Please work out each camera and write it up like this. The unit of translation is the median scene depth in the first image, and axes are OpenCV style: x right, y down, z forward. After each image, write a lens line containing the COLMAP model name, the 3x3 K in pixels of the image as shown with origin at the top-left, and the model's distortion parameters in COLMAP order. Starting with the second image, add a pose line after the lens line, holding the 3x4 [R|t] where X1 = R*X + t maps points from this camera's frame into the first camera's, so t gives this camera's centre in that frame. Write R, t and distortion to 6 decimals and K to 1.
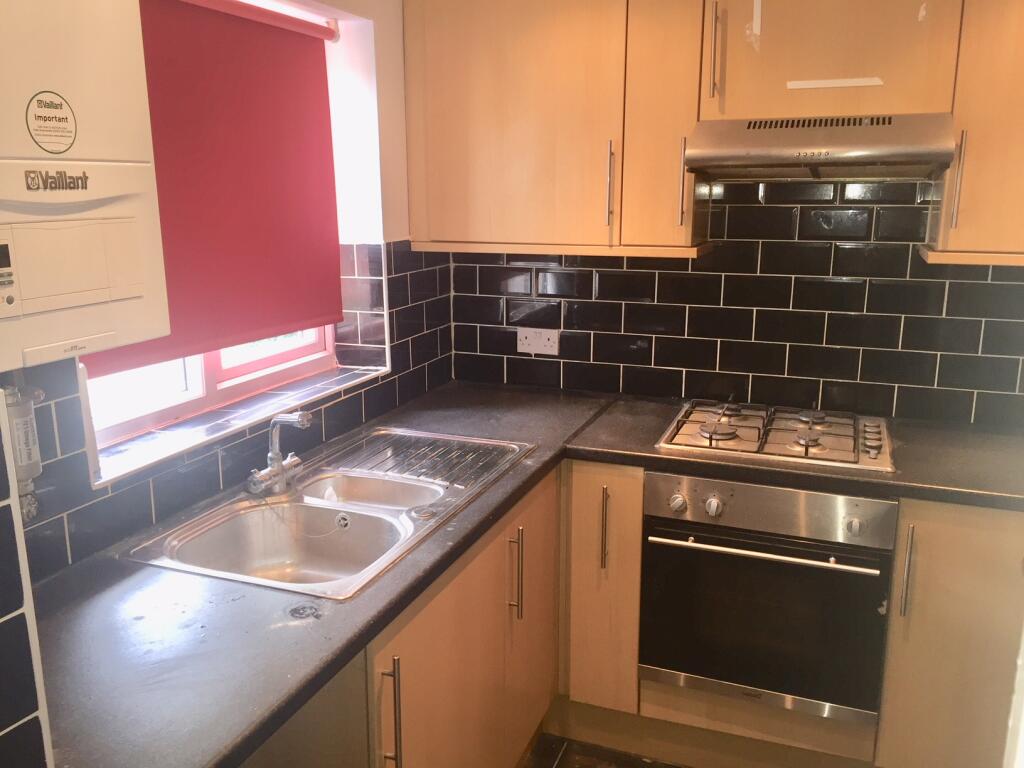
lens RADIAL K [[867.7, 0, 509.3], [0, 867.7, 383.7], [0, 0, 1]] dist [0.052905, -0.068687]
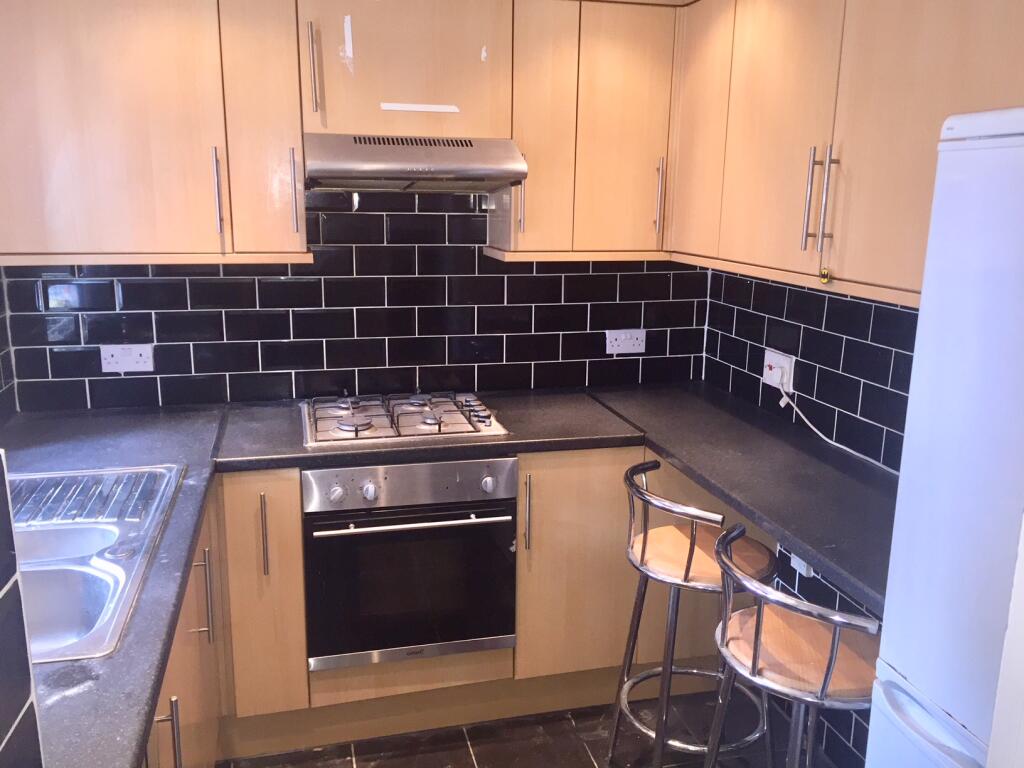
lens RADIAL K [[867.7, 0, 509.5], [0, 867.7, 387.0], [0, 0, 1]] dist [0.052905, -0.068687]
pose [[0.812628, -0.117102, 0.570896, -0.214682], [0.116557, 0.992470, 0.037665, -0.007984], [-0.571008, 0.035934, 0.820158, 0.007519]]
